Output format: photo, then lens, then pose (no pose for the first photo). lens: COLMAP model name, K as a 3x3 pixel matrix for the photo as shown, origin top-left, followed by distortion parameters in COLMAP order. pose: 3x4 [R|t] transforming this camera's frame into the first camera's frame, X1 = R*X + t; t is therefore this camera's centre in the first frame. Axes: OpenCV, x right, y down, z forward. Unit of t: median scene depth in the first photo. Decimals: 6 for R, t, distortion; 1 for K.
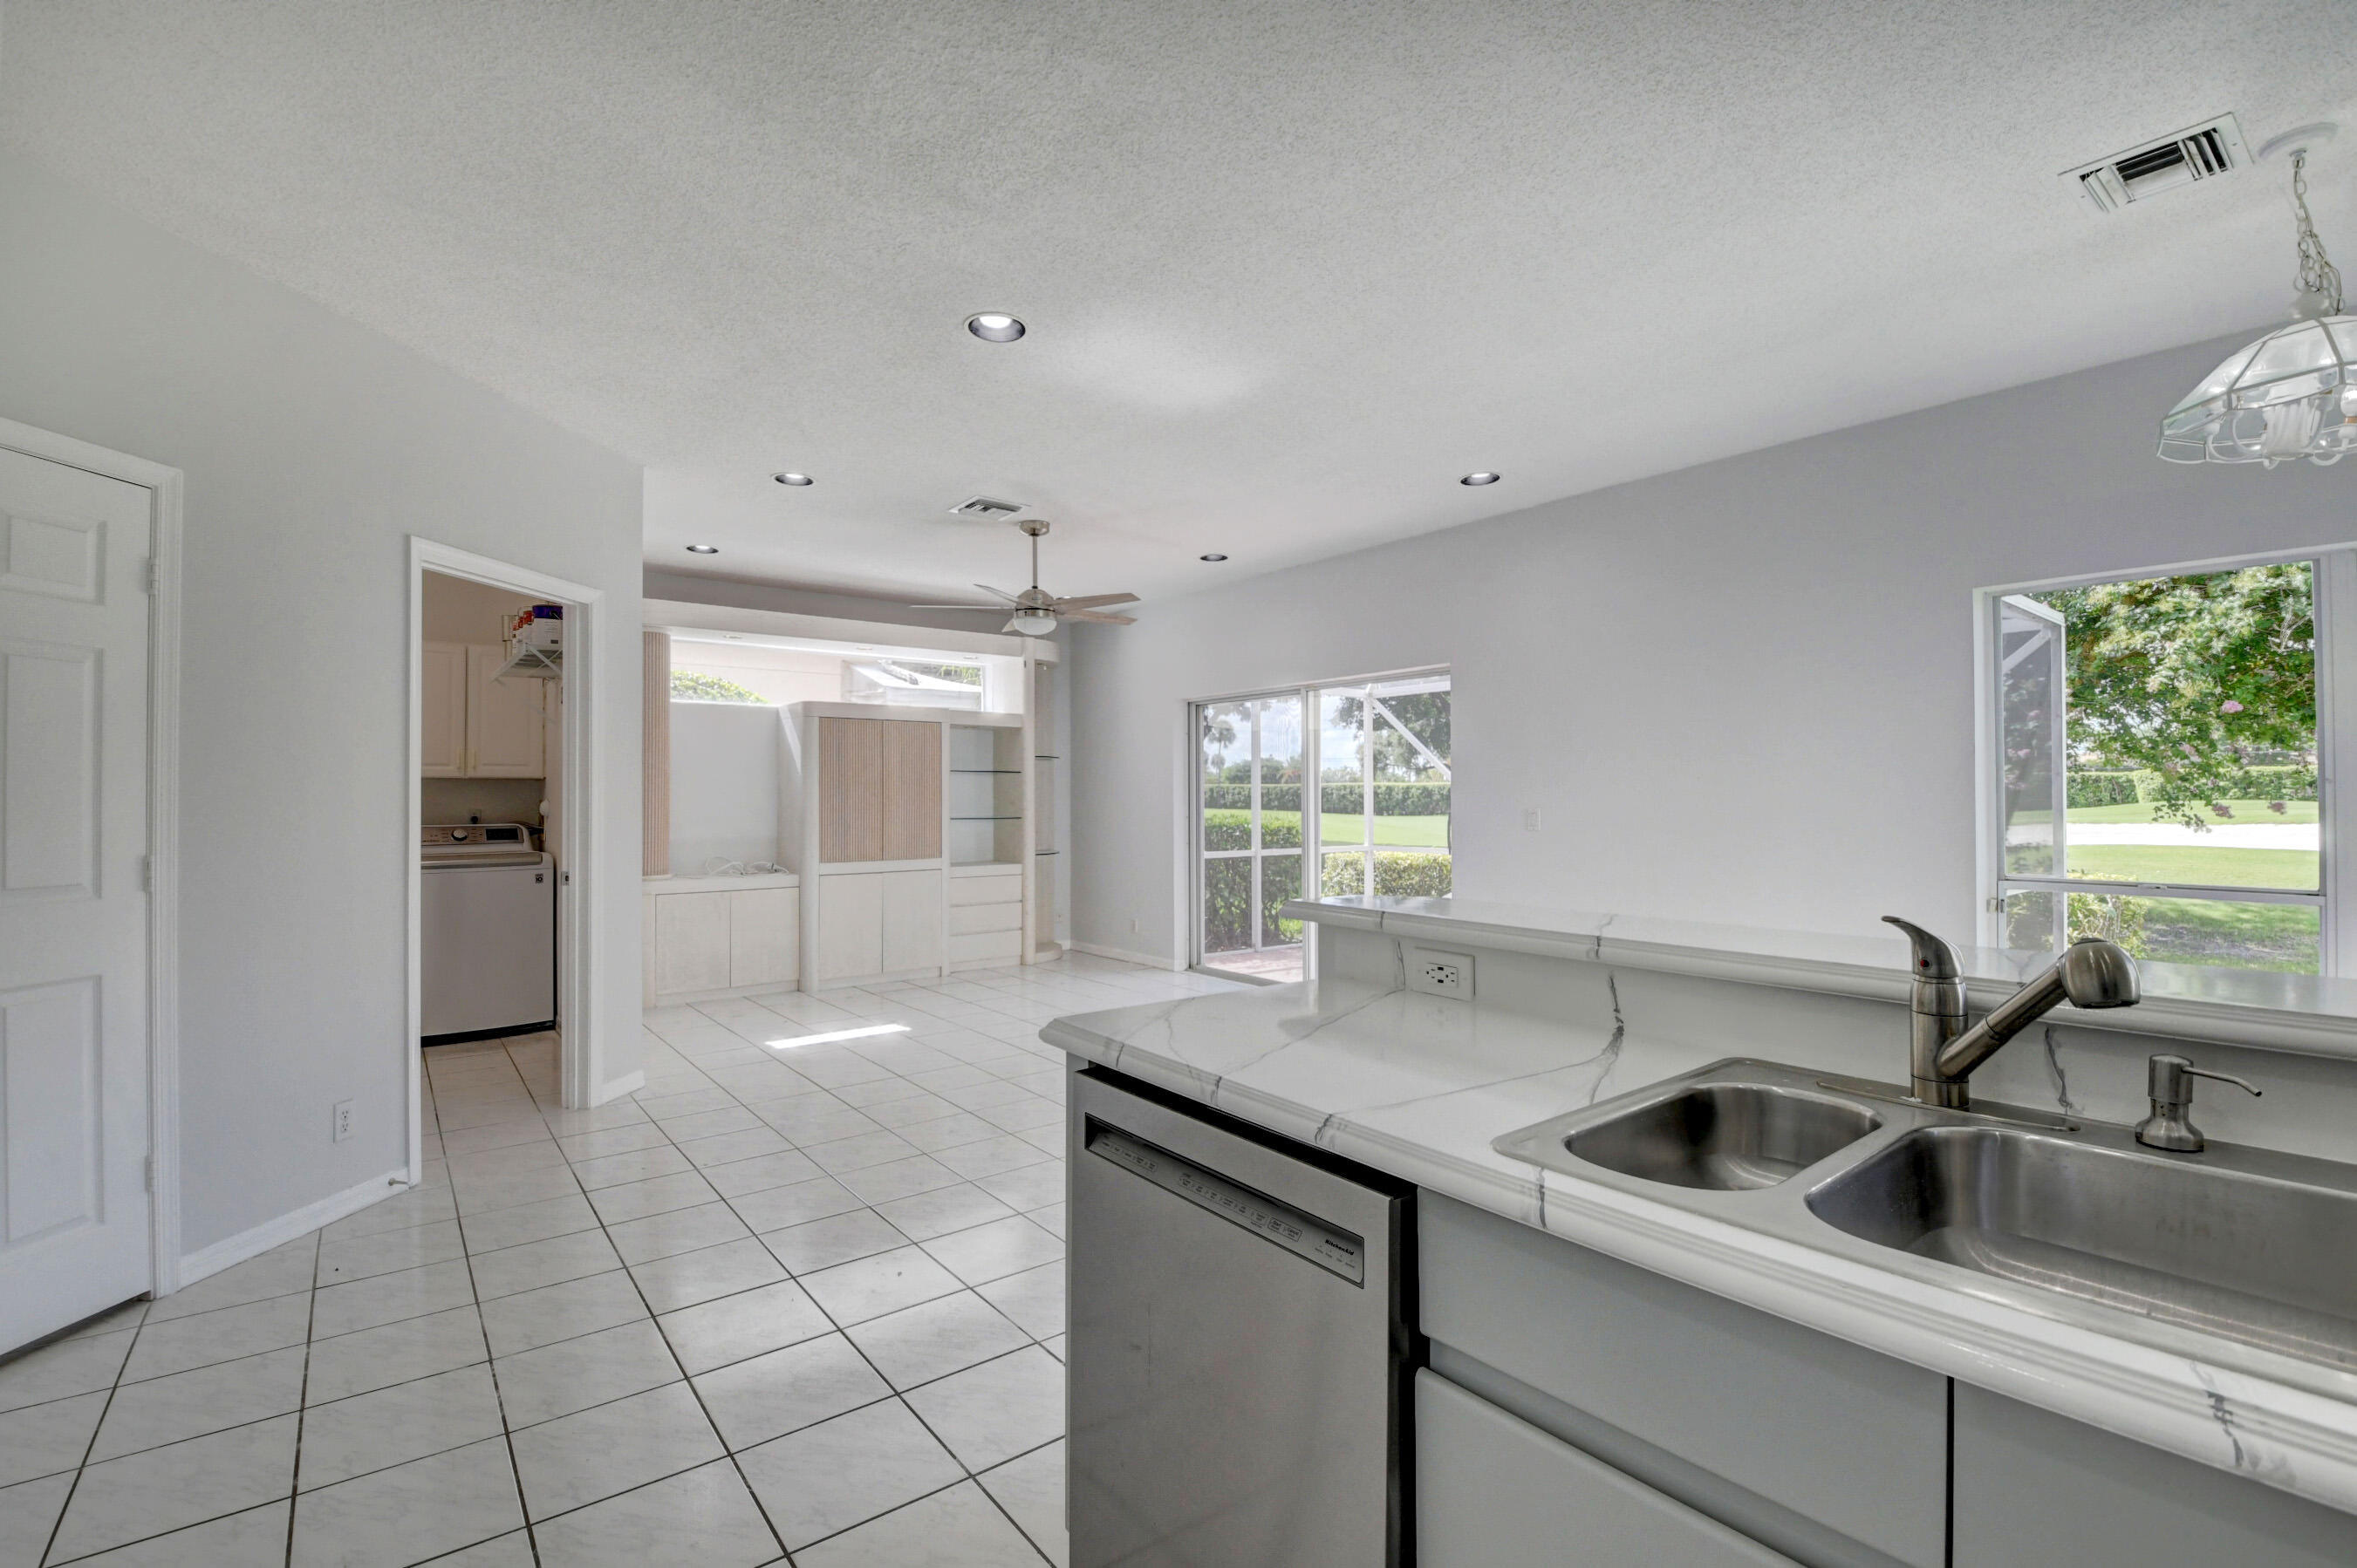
lens RADIAL K [[1034.5, 0, 1176.9], [0, 1034.5, 787.1], [0, 0, 1]] dist [0.016202, -0.025317]
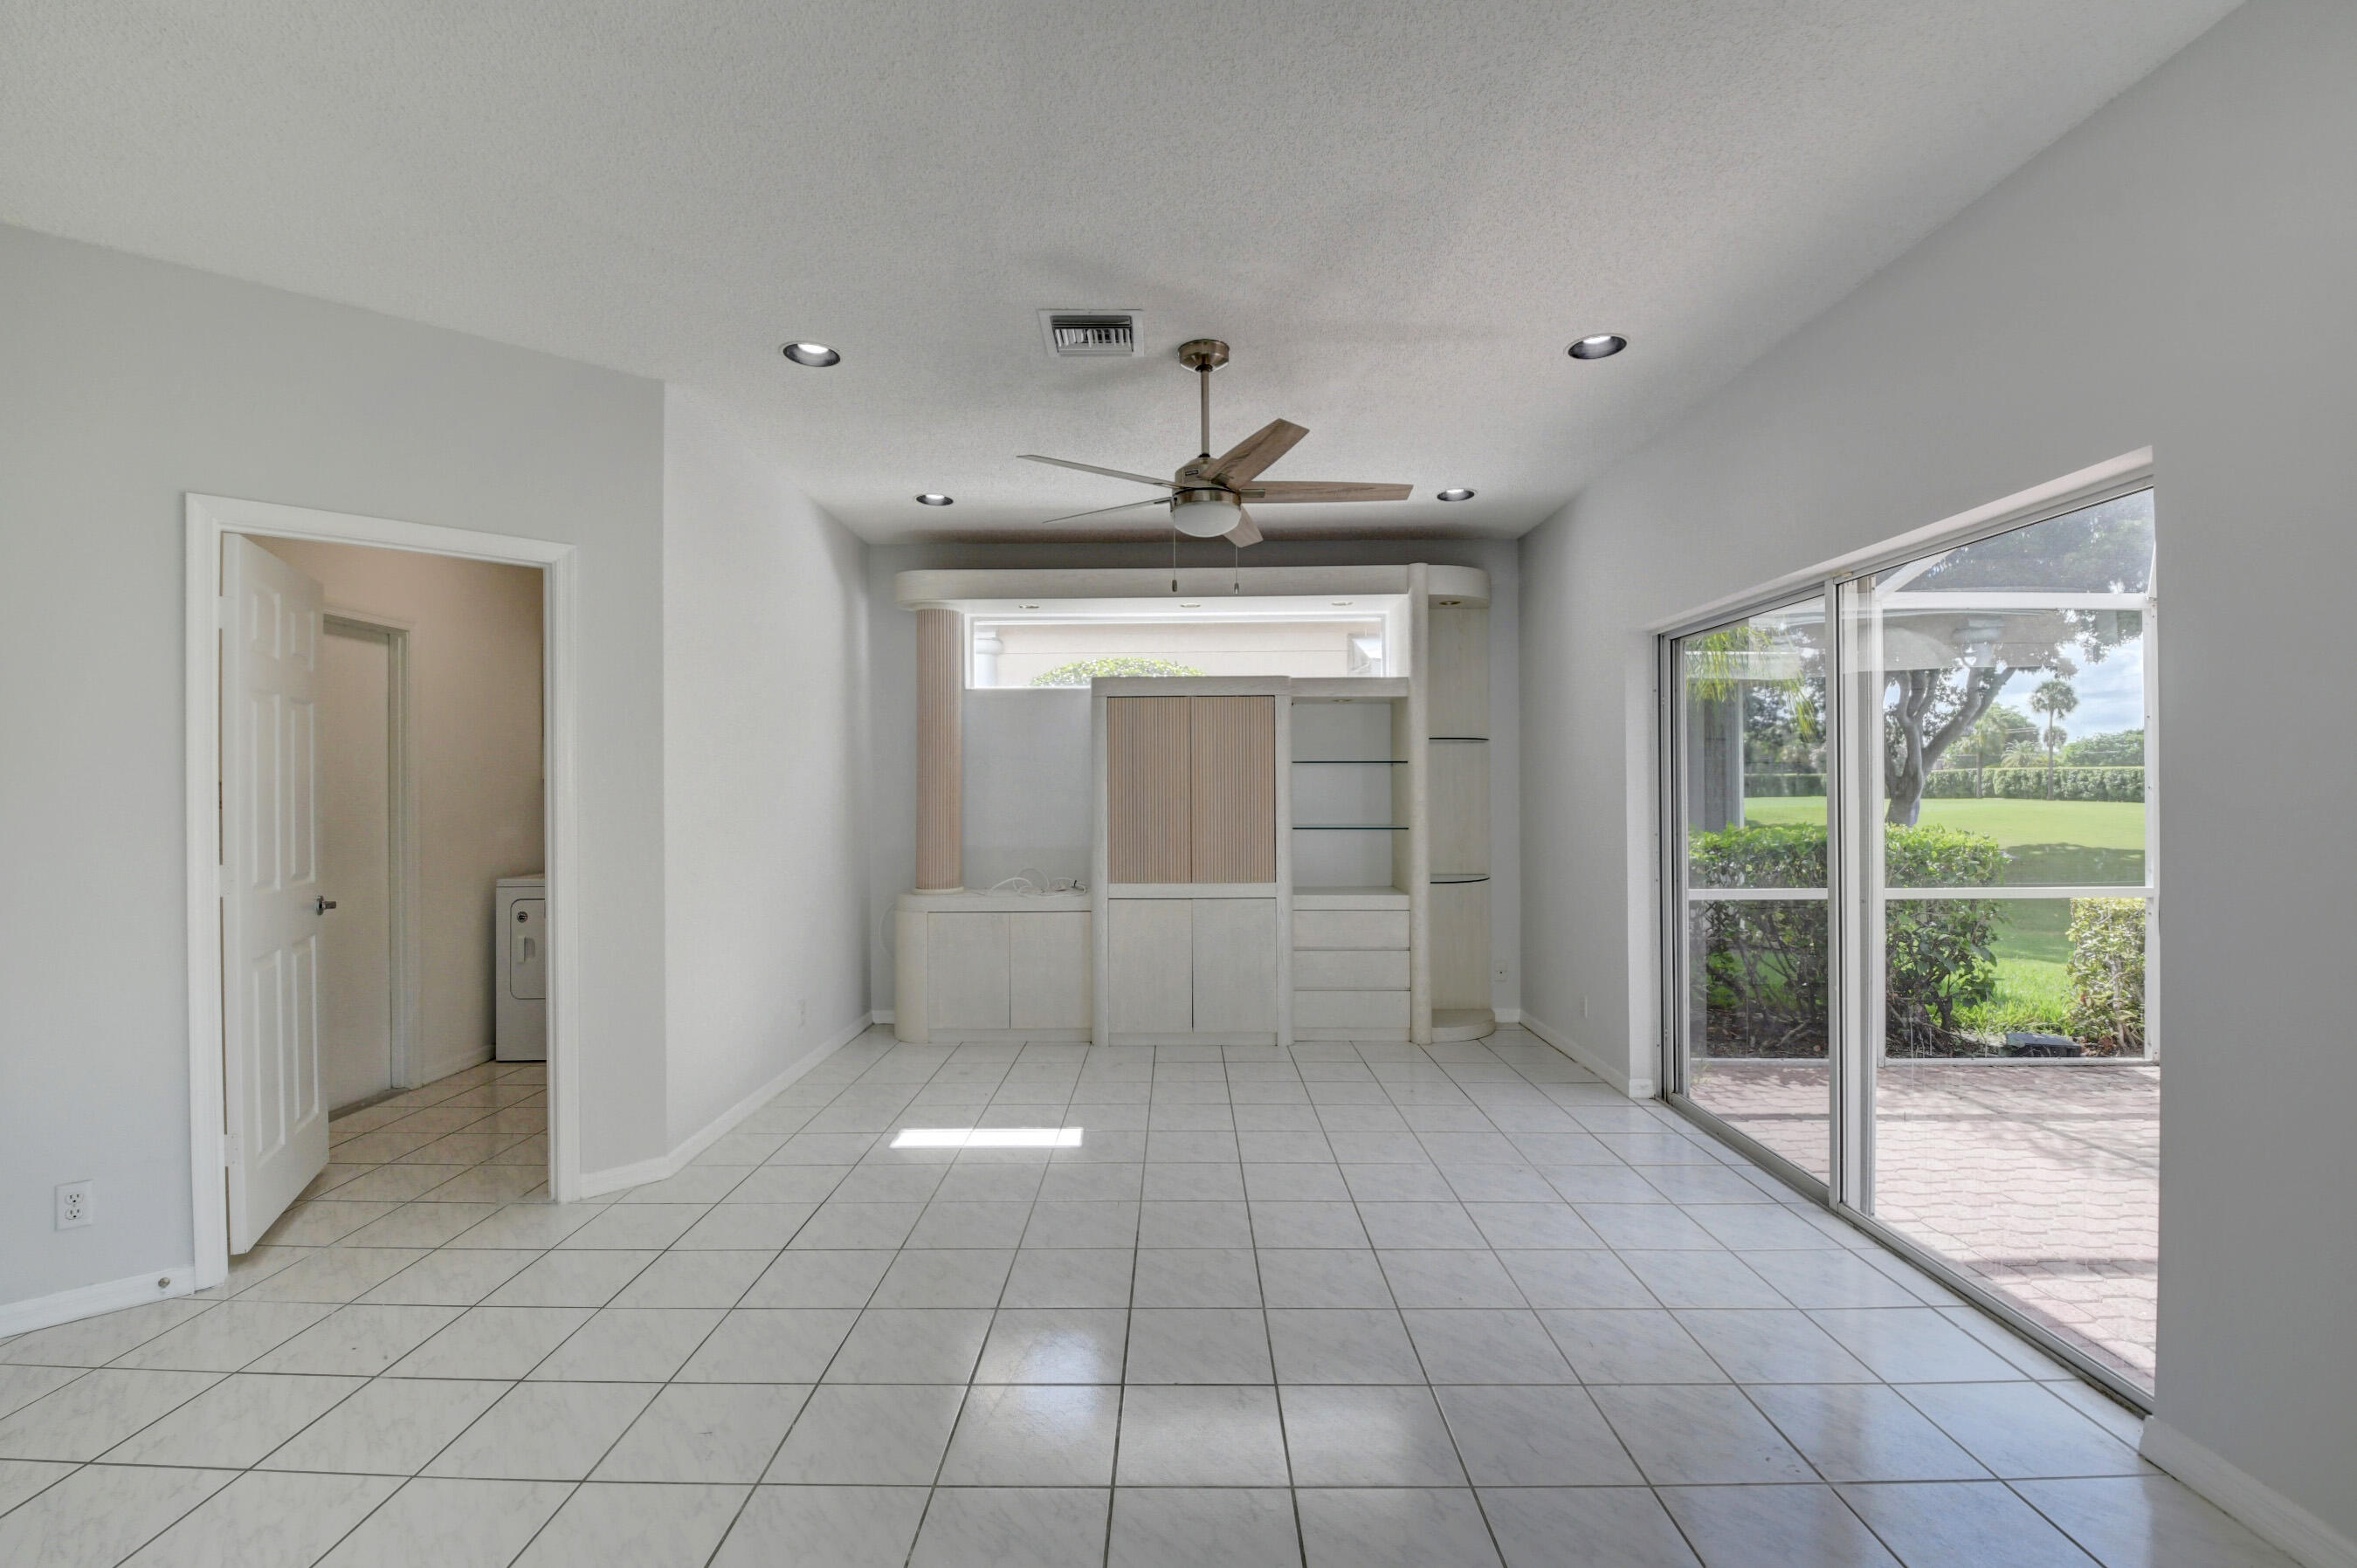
lens RADIAL K [[1034.5, 0, 1176.9], [0, 1034.5, 787.1], [0, 0, 1]] dist [0.016202, -0.025317]
pose [[0.782615, -0.004126, -0.622492, 0.162100], [0.010758, 0.999918, 0.006897, -0.004171], [0.622413, -0.012095, 0.782596, 0.375423]]
